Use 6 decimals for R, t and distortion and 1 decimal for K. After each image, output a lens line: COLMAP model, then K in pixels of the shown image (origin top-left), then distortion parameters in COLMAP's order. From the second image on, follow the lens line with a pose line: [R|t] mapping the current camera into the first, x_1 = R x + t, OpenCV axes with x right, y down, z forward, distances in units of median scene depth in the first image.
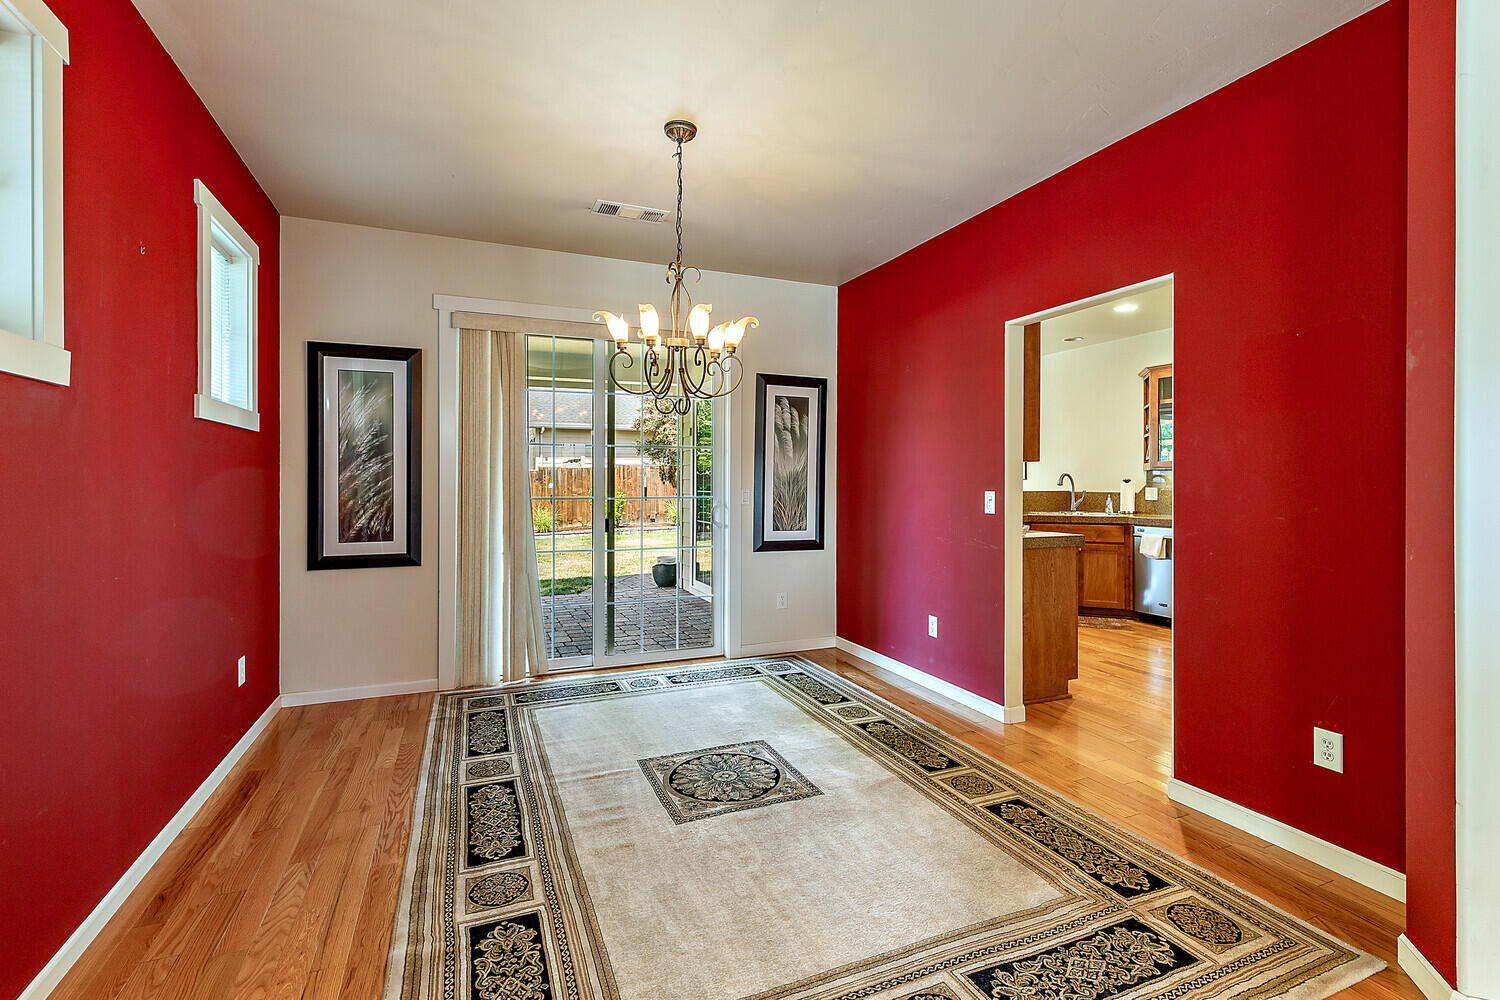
lens RADIAL K [[686.7, 0, 749.4], [0, 686.7, 490.1], [0, 0, 1]] dist [0.001297, 0.000011]
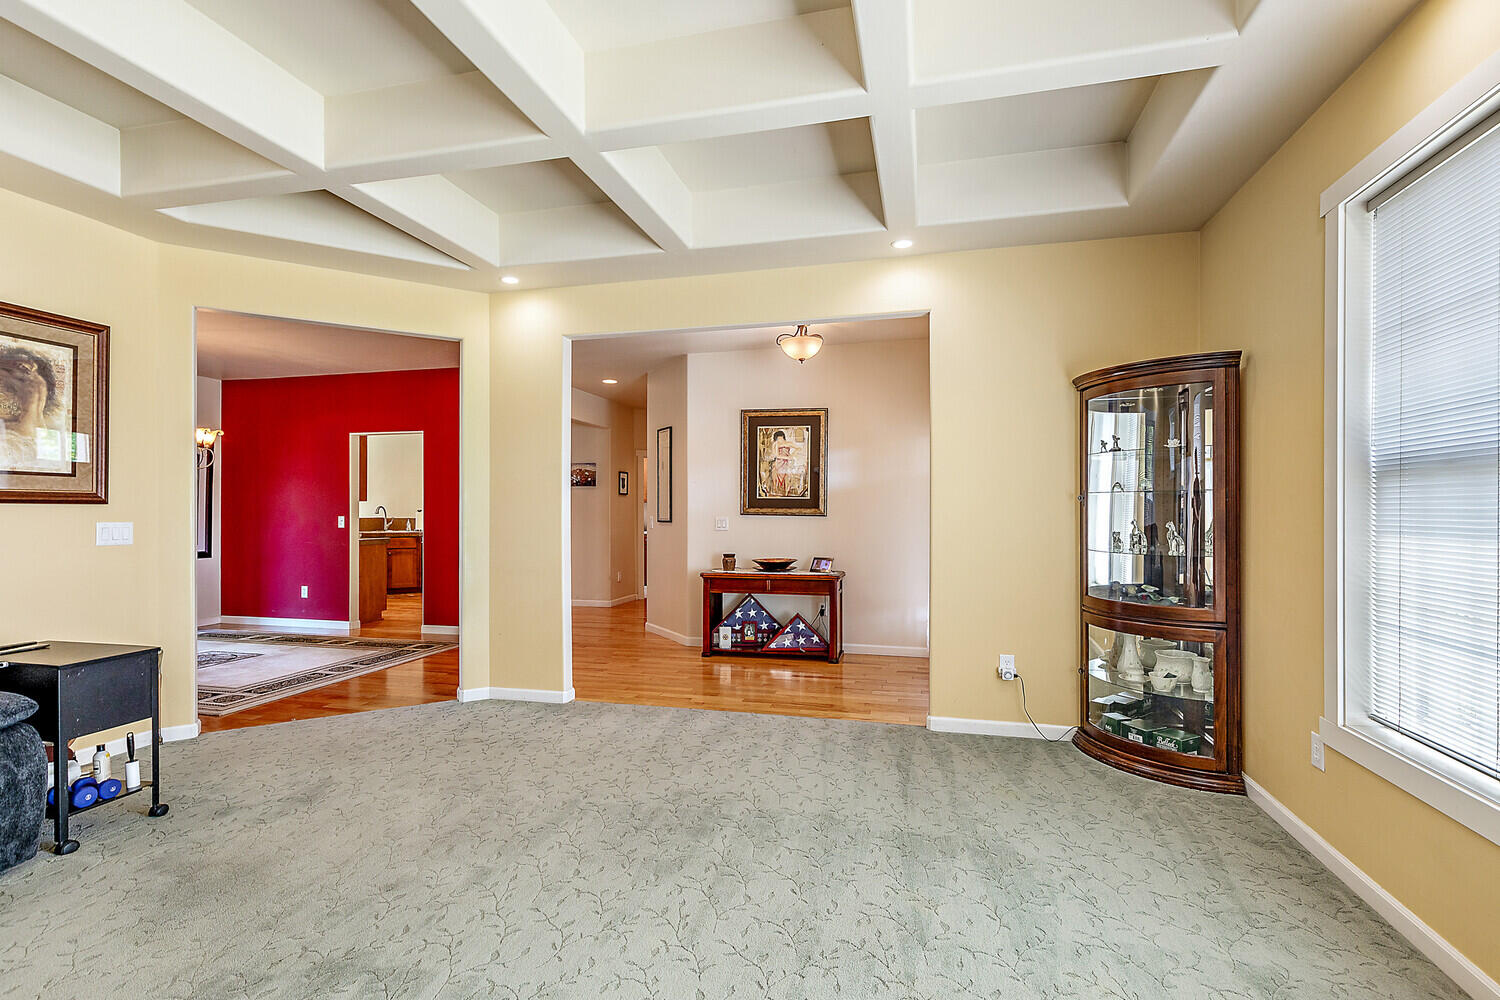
lens RADIAL K [[686.7, 0, 749.1], [0, 686.7, 509.2], [0, 0, 1]] dist [0.001297, 0.000011]
pose [[0.603457, 0.001345, 0.797395, -0.452859], [0.009537, 0.999915, -0.008904, 0.008167], [-0.797339, 0.012978, 0.603392, -0.991079]]
